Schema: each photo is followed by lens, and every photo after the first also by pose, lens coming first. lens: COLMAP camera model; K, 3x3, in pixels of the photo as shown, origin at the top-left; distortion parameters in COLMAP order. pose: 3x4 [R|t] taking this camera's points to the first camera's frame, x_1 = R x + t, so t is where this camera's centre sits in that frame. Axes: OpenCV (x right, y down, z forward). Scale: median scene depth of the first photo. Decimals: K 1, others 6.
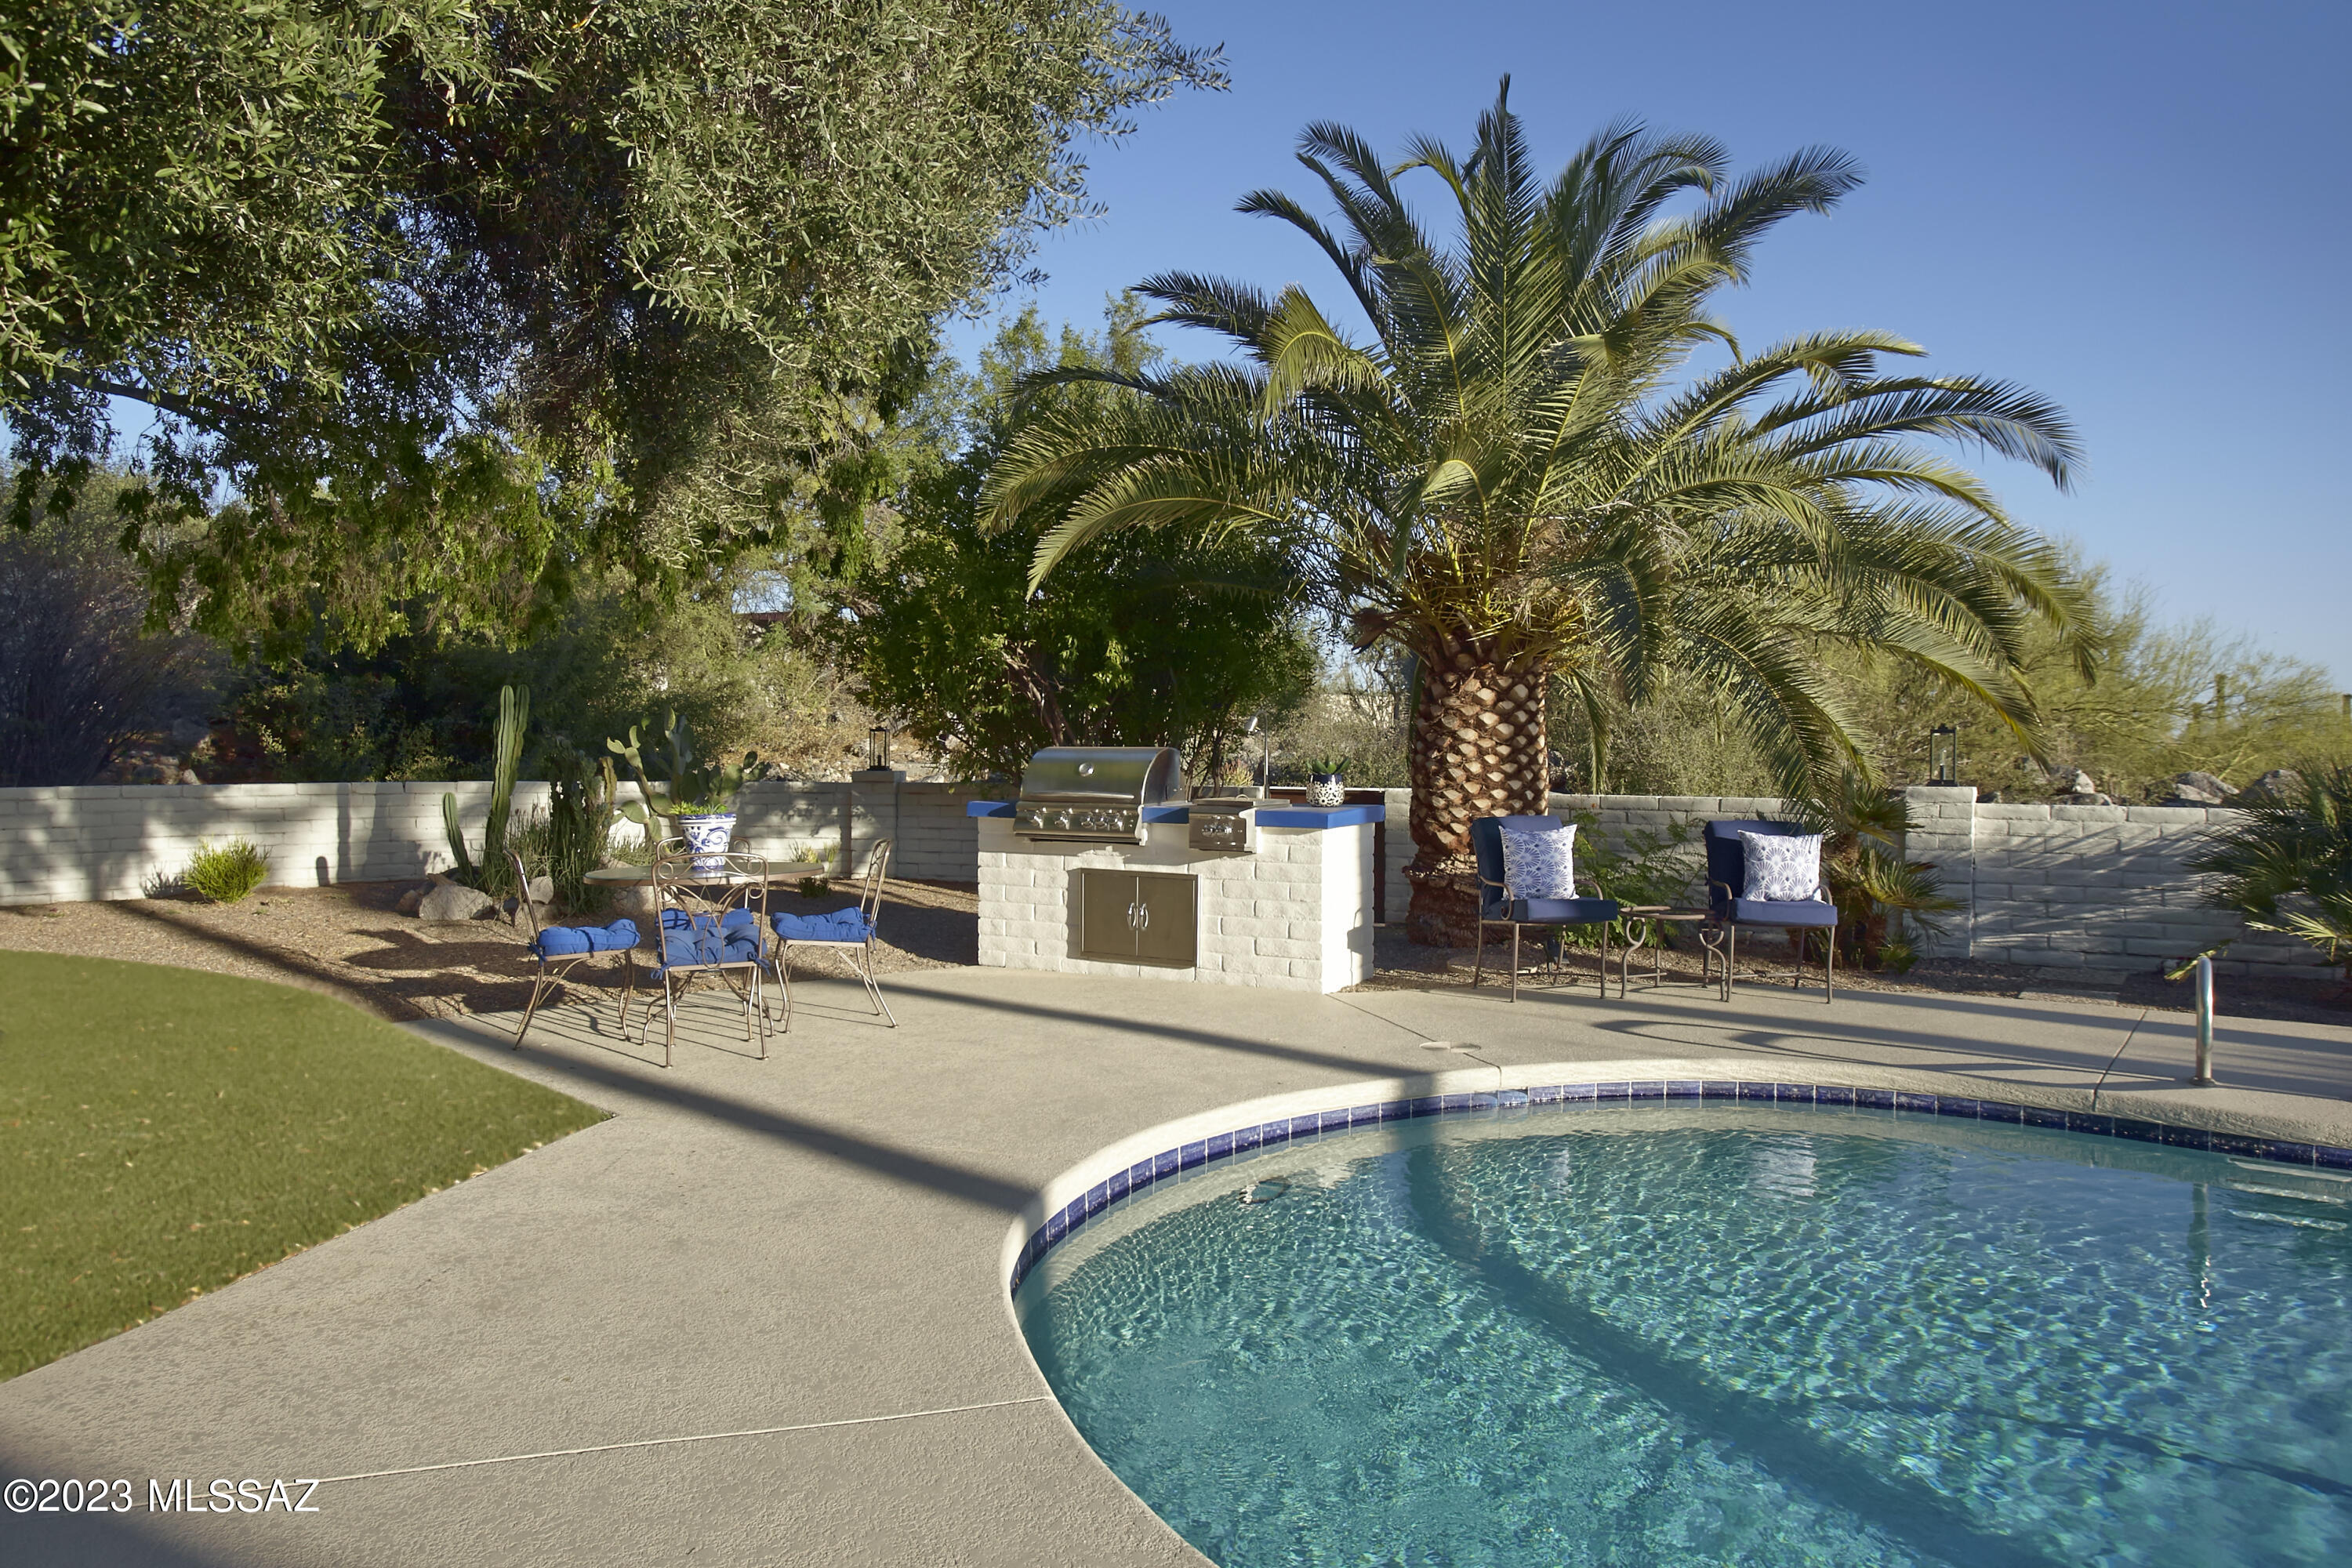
lens RADIAL K [[1555.3, 0, 1174.2], [0, 1555.3, 791.0], [0, 0, 1]] dist [0.004295, 0.000830]
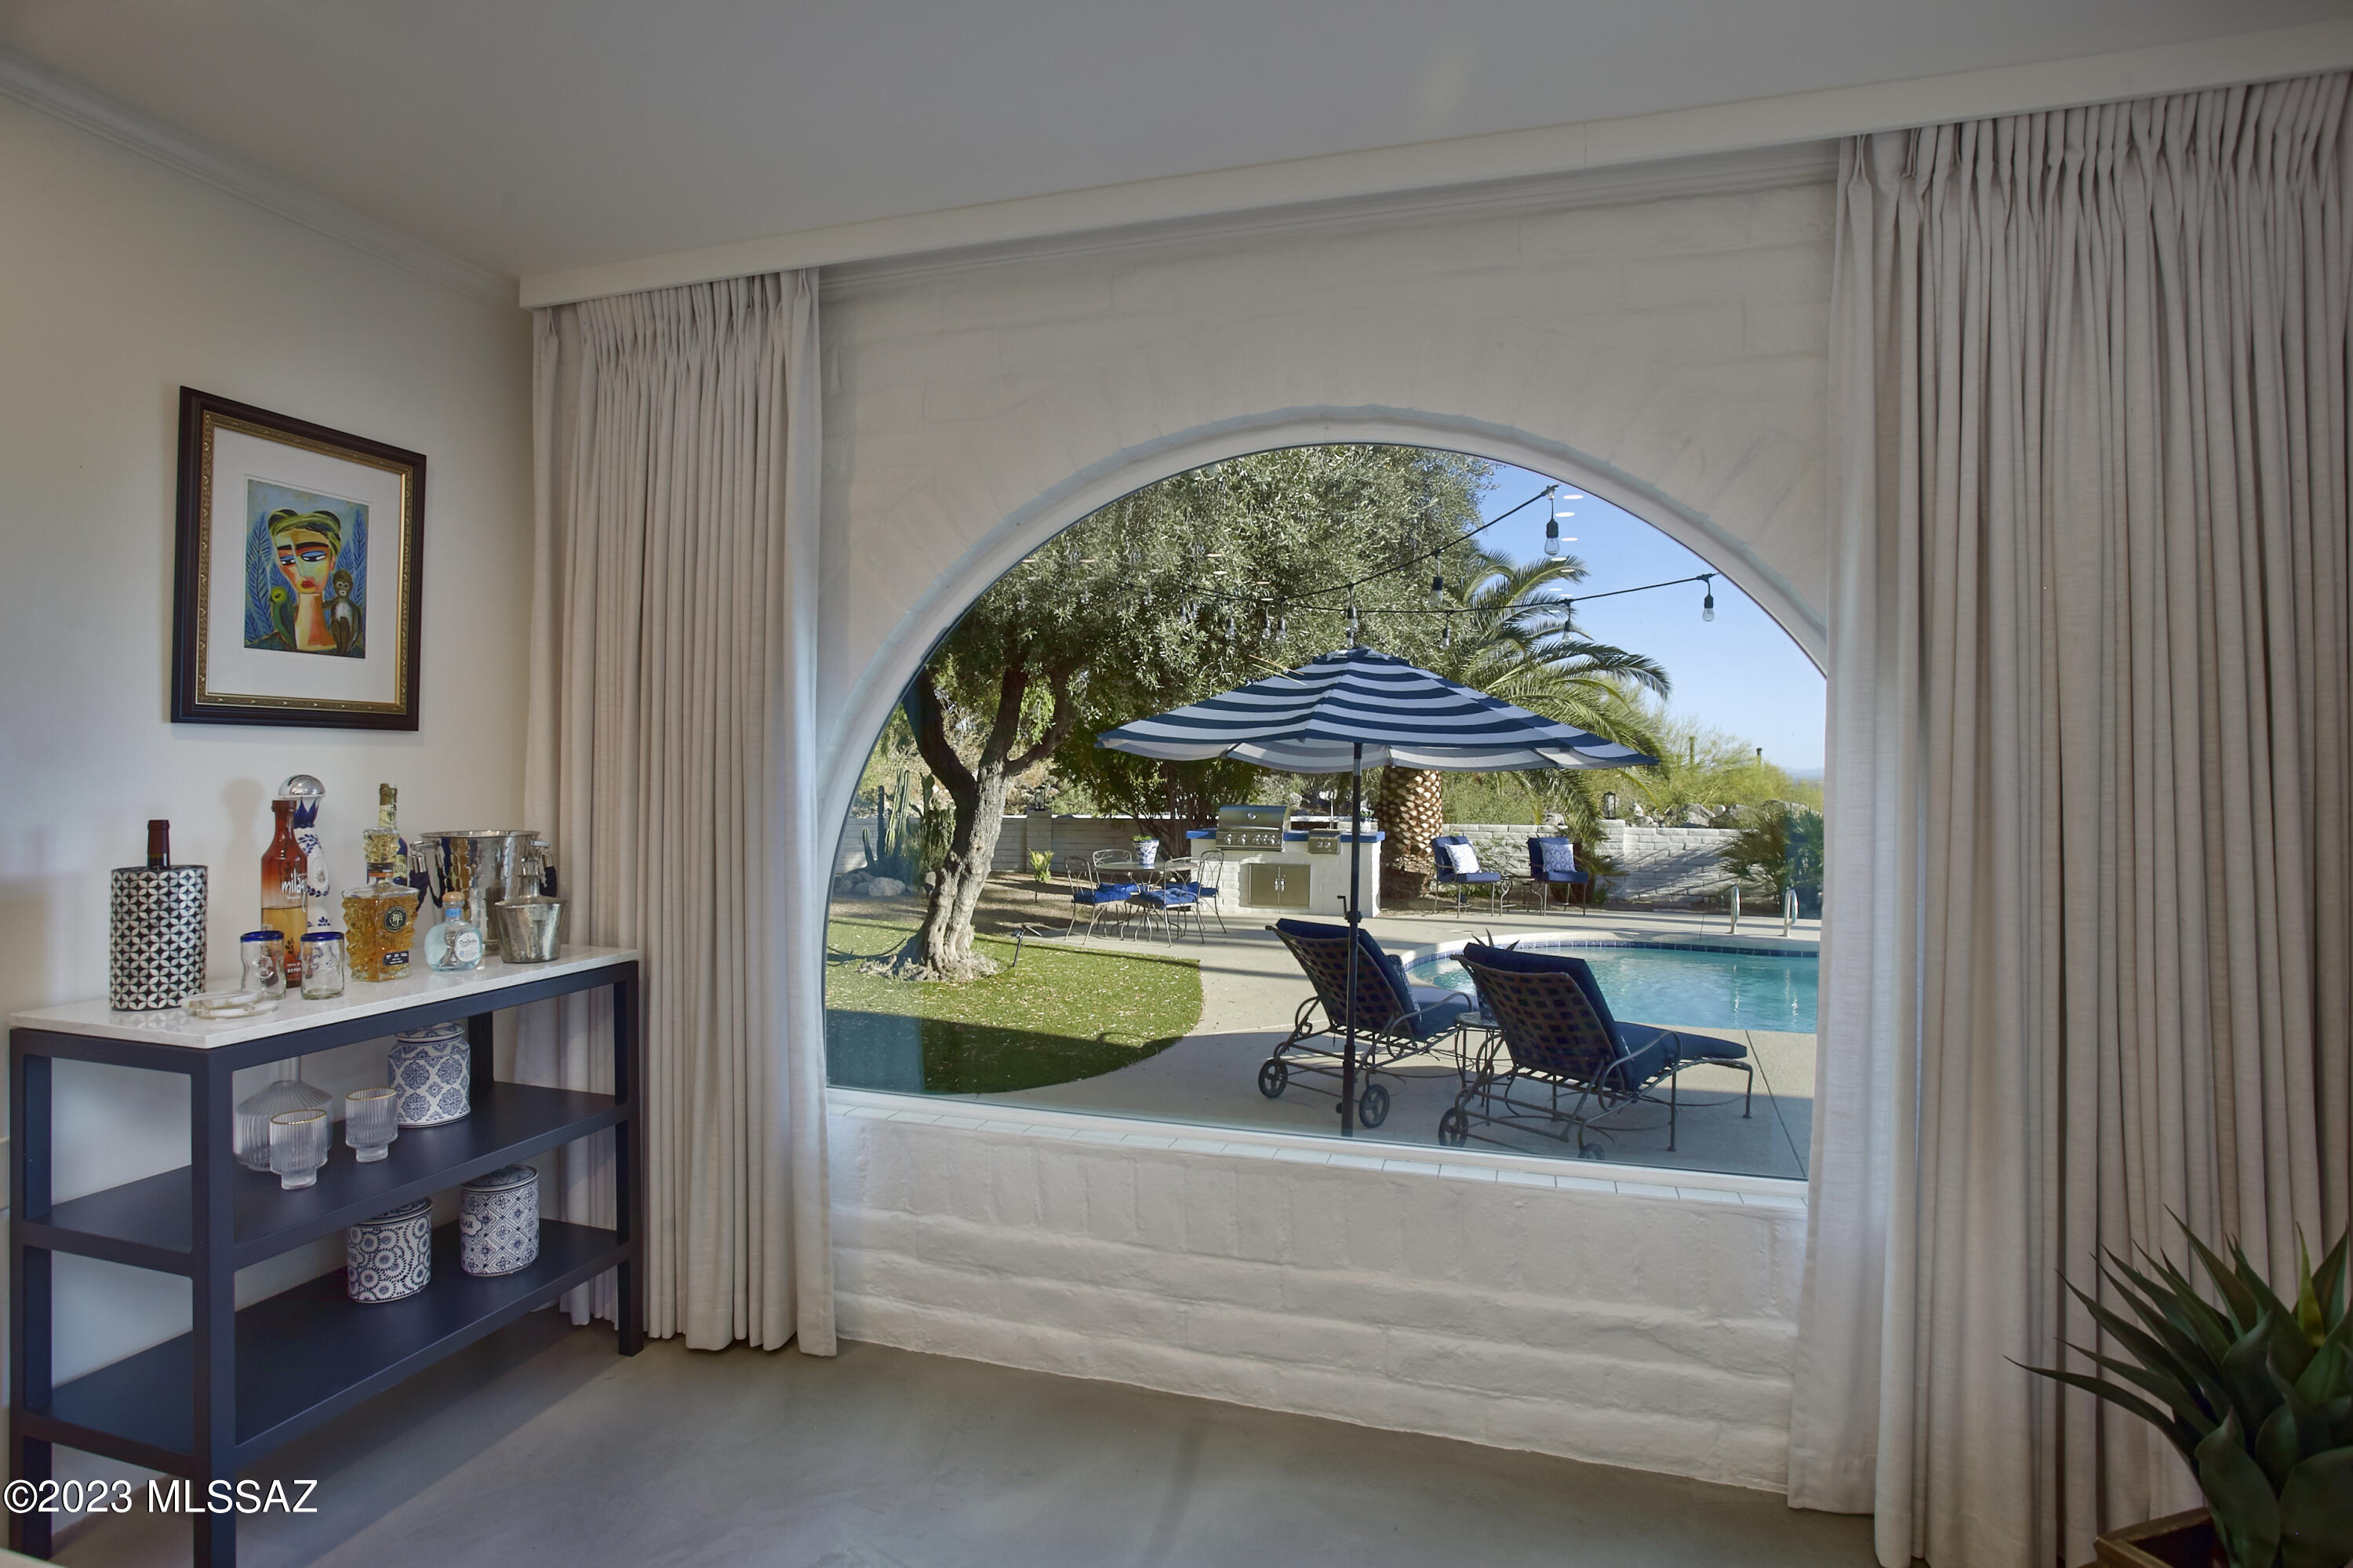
lens RADIAL K [[1231.3, 0, 1177.6], [0, 1231.3, 780.1], [0, 0, 1]] dist [-0.049578, 0.003900]
pose [[0.979781, 0.003866, 0.200038, -0.487674], [0.000440, 0.999769, -0.021481, -0.025905], [-0.200075, 0.021135, 0.979553, -0.606698]]
